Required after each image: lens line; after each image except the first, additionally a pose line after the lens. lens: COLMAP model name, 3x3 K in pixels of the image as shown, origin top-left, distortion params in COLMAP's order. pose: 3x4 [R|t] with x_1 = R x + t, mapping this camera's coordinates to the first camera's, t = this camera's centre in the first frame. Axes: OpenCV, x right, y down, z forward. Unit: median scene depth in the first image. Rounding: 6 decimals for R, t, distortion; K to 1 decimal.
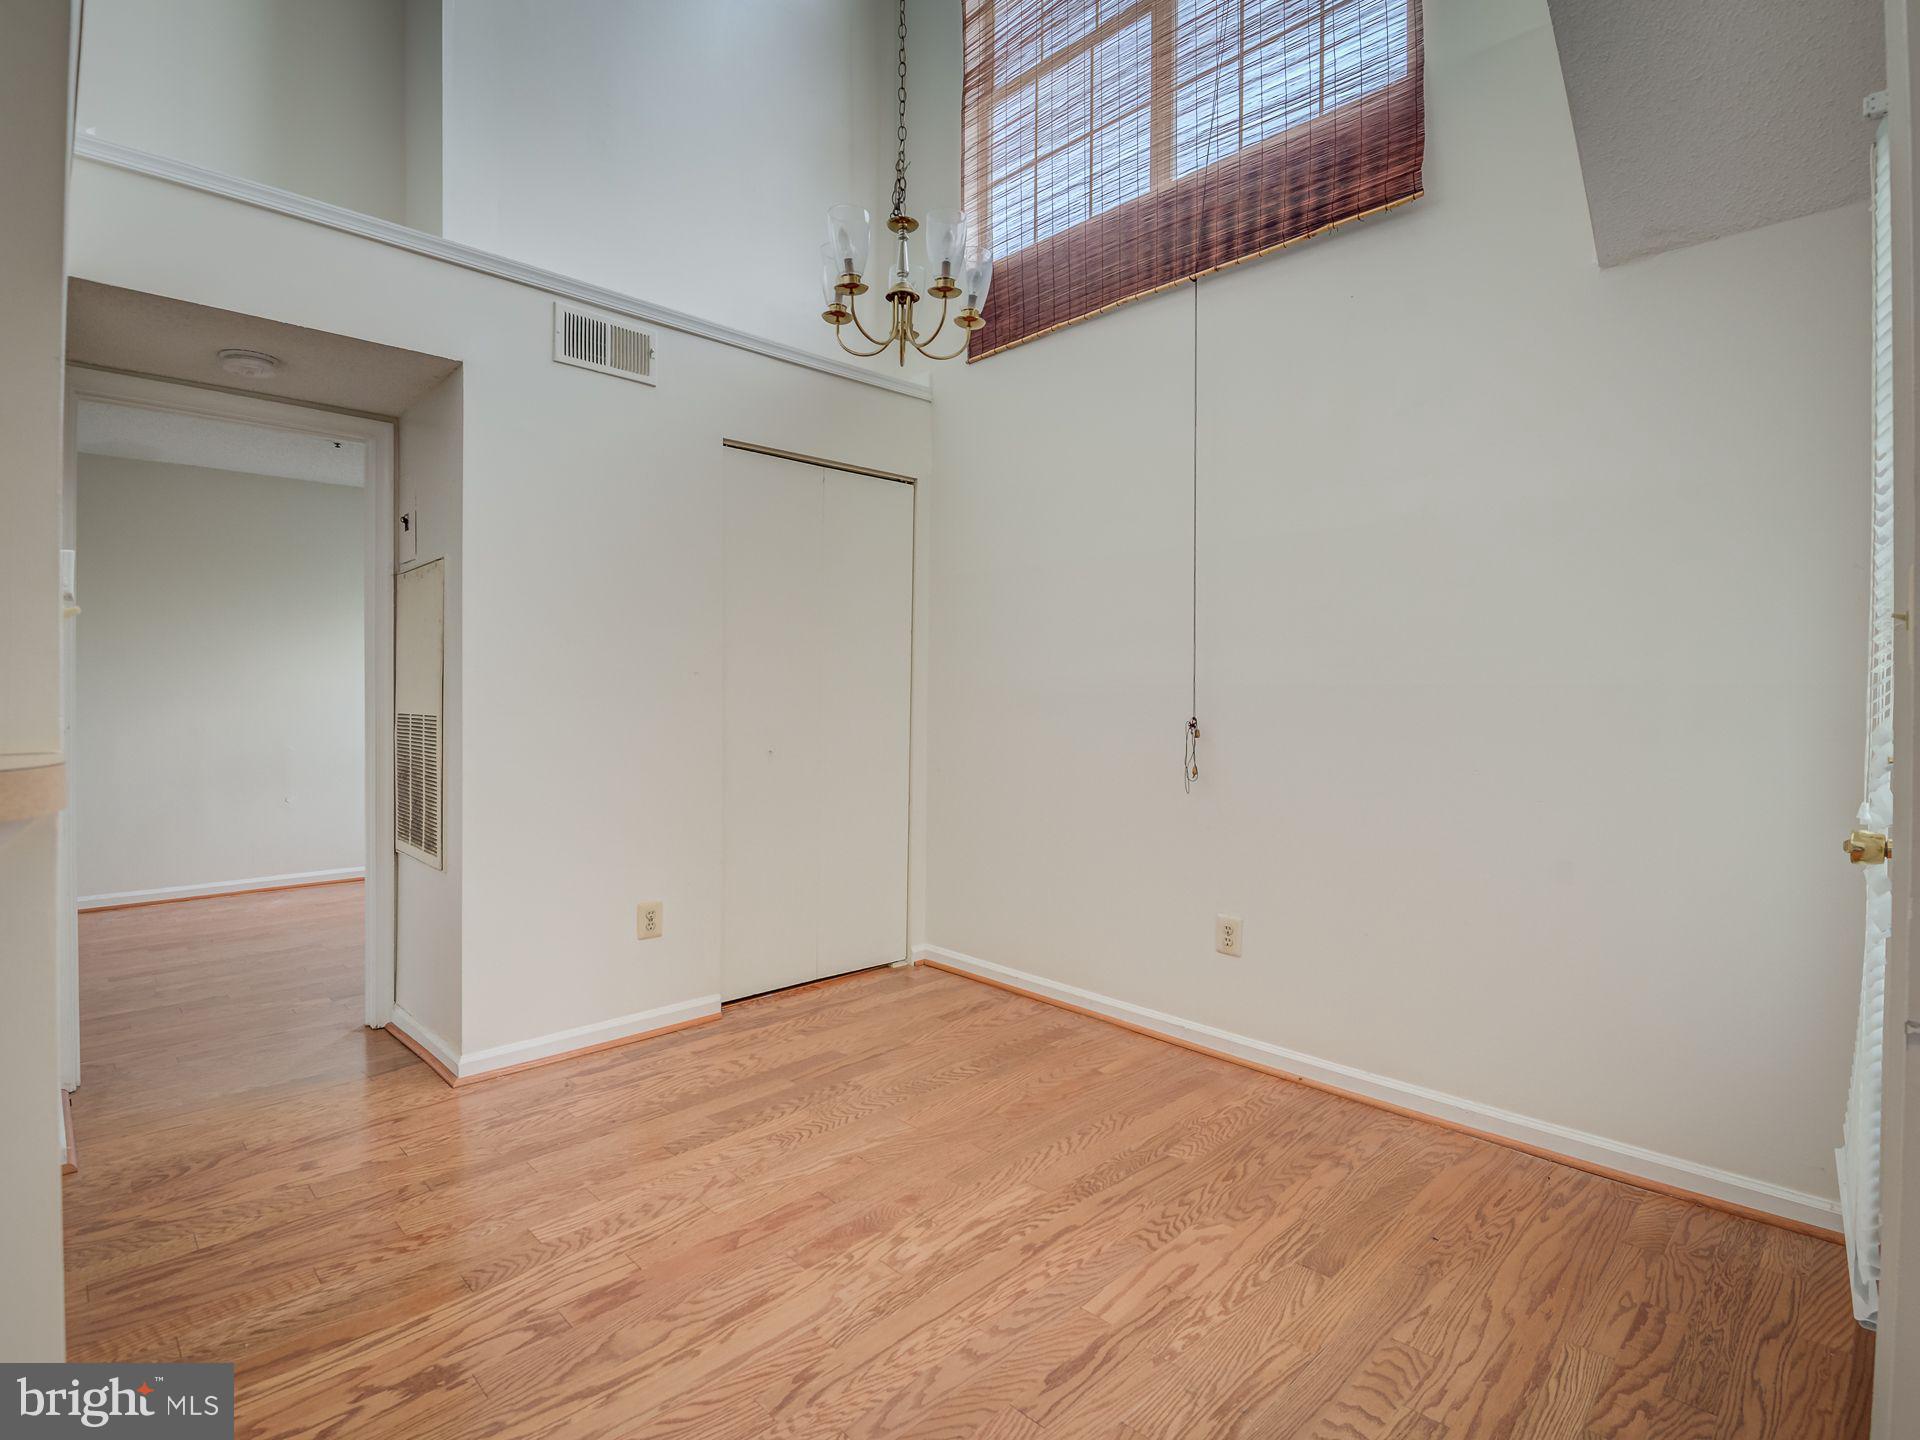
lens RADIAL K [[942.2, 0, 969.6], [0, 942.2, 703.1], [0, 0, 1]] dist [0.001269, -0.012666]
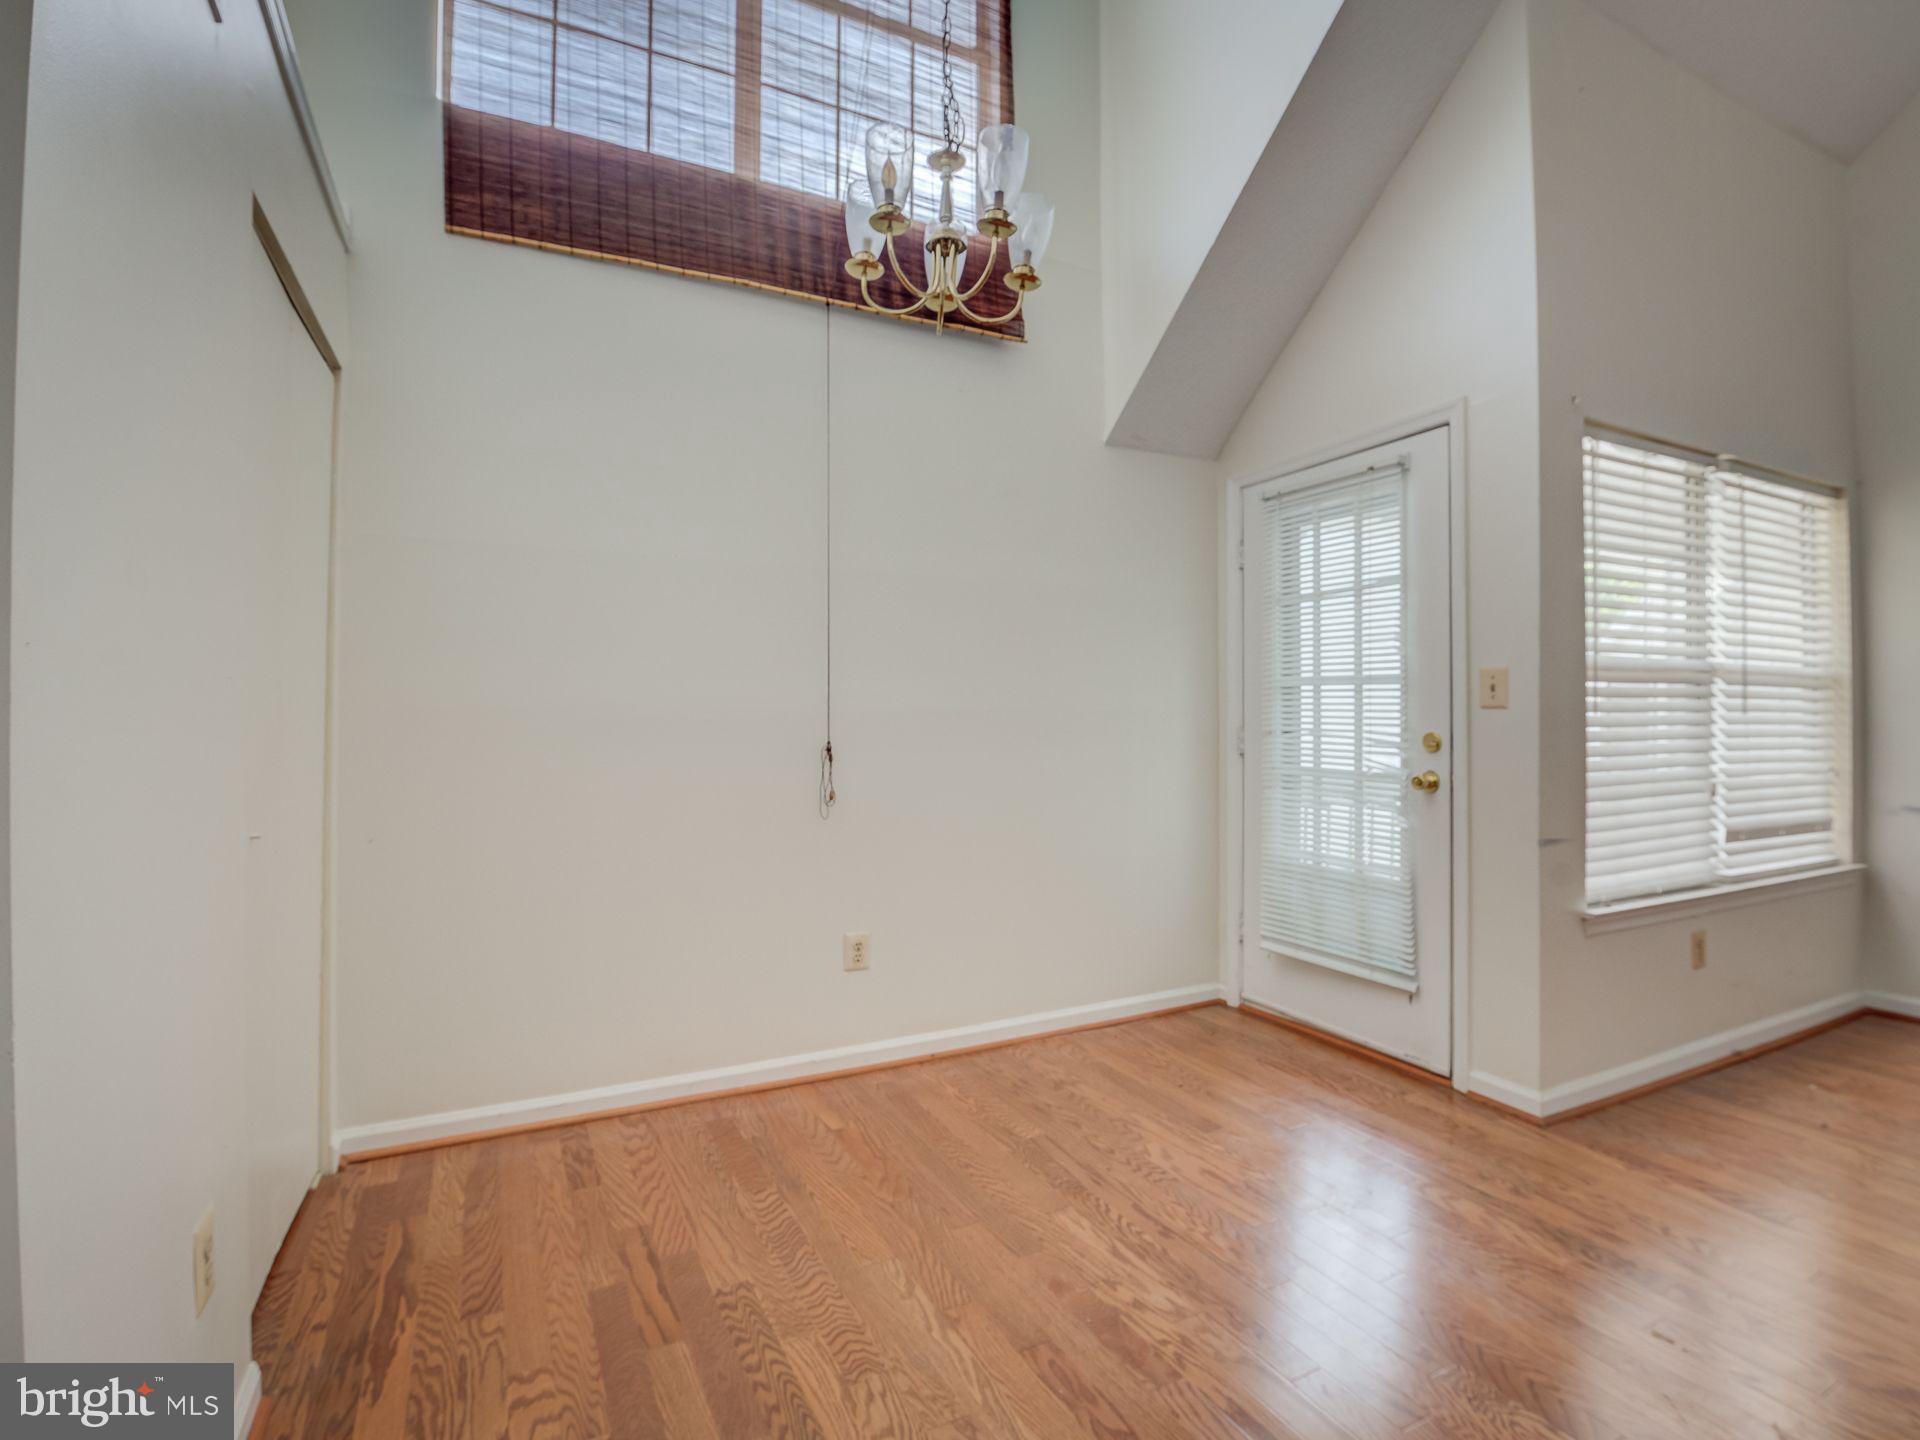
lens RADIAL K [[926.6, 0, 961.5], [0, 926.6, 705.7], [0, 0, 1]] dist [-0.000285, -0.012088]
pose [[0.303228, 0.008698, 0.952878, -0.717488], [0.012538, 0.999835, -0.013116, -0.008637], [-0.952836, 0.015924, 0.303069, 0.628821]]
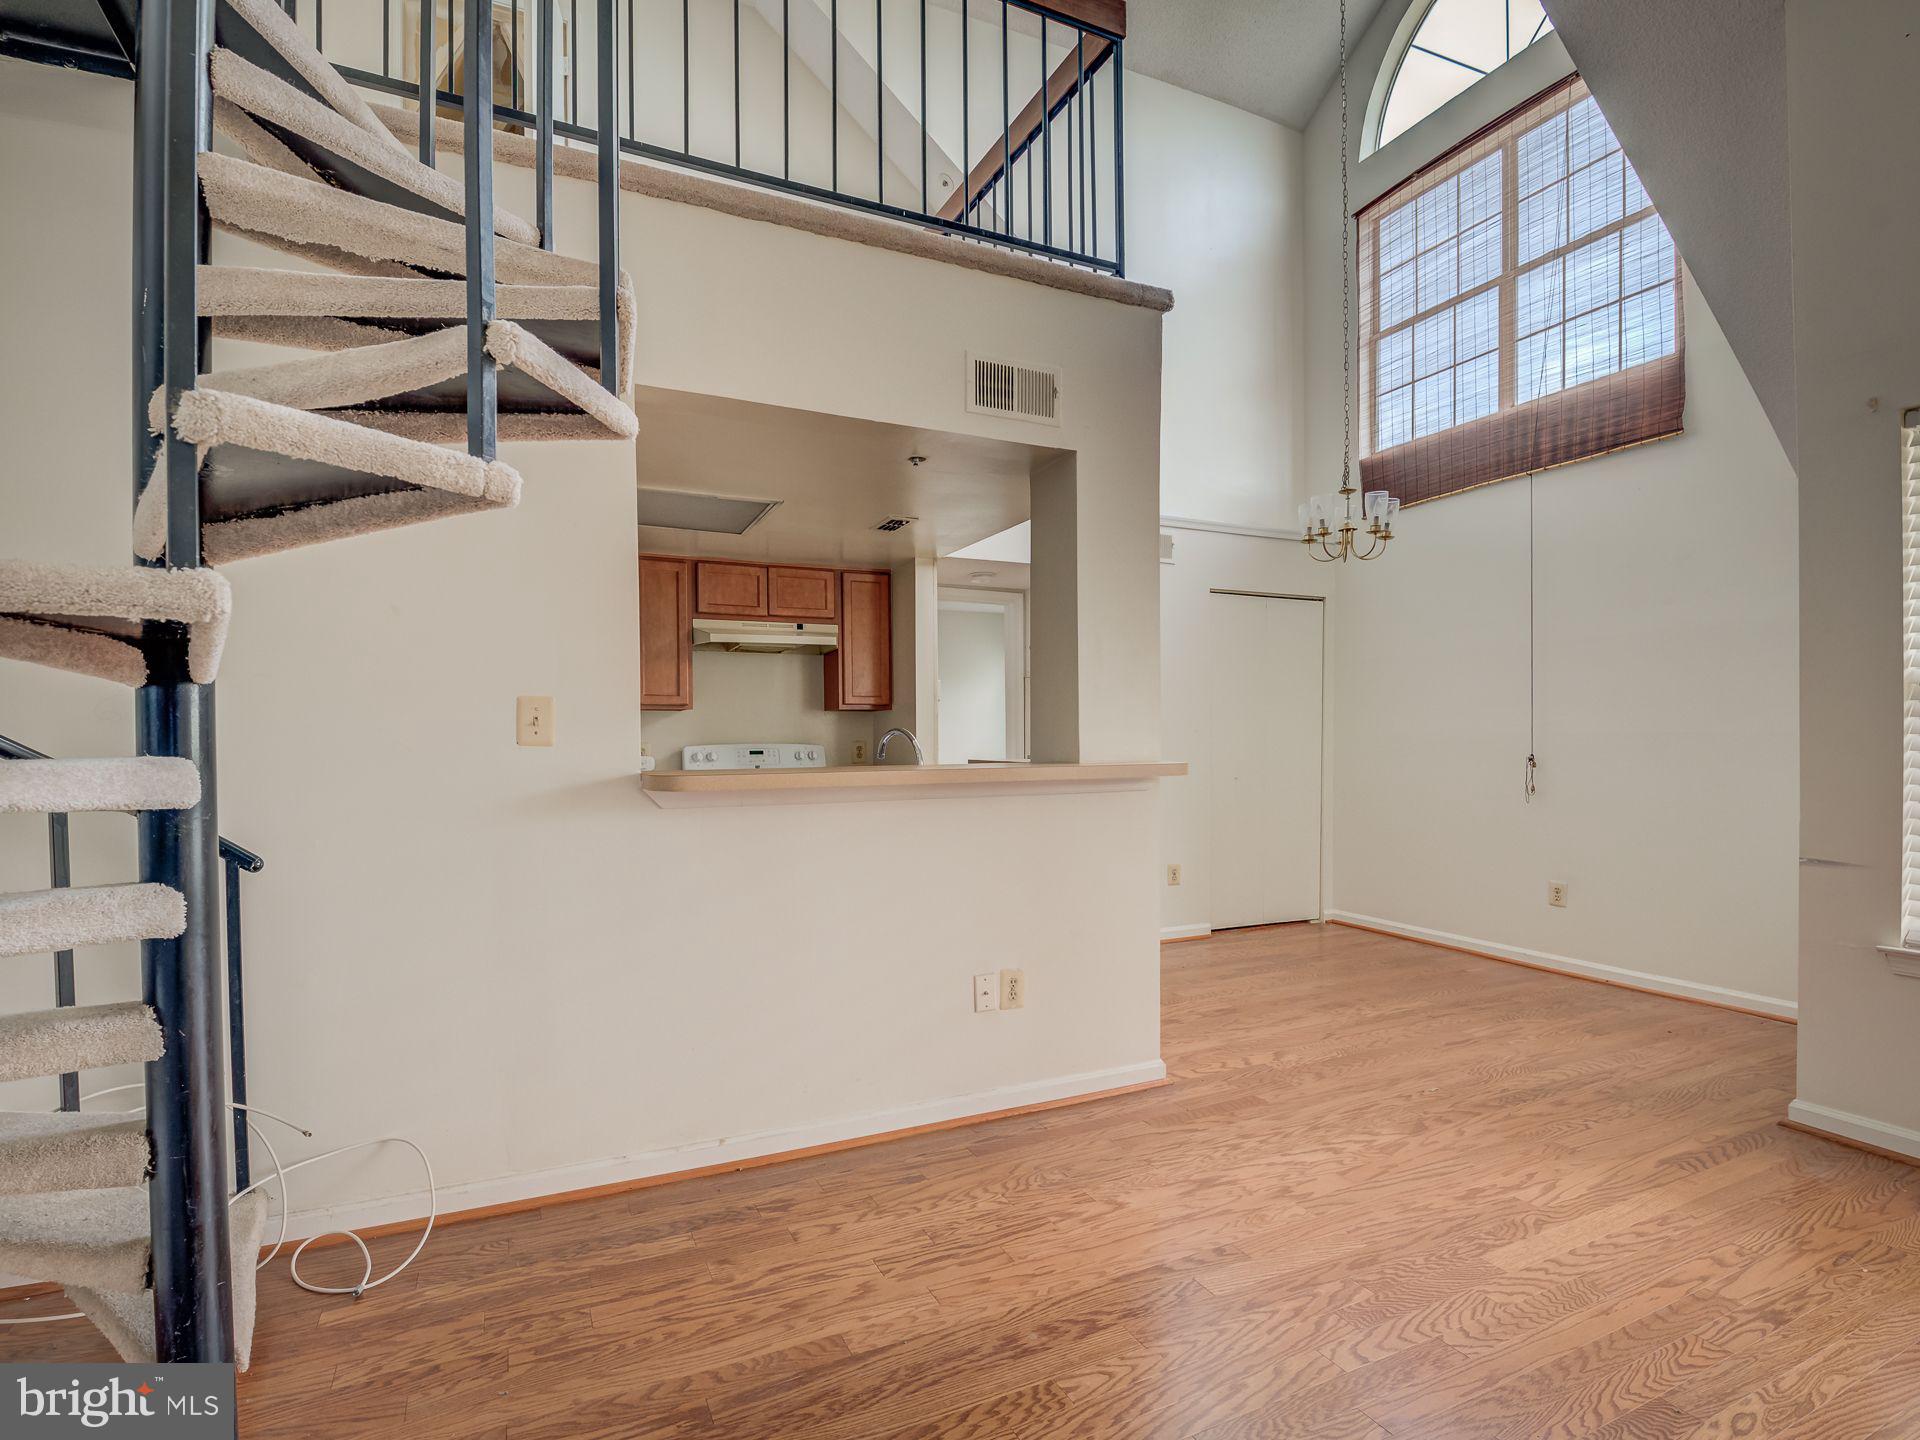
lens RADIAL K [[948.5, 0, 967.4], [0, 948.5, 754.6], [0, 0, 1]] dist [0.001487, -0.014068]
pose [[0.944063, -0.006713, -0.329697, -0.141009], [0.008065, 0.999964, 0.002734, 0.003777], [0.329667, -0.005240, 0.944083, -0.872681]]
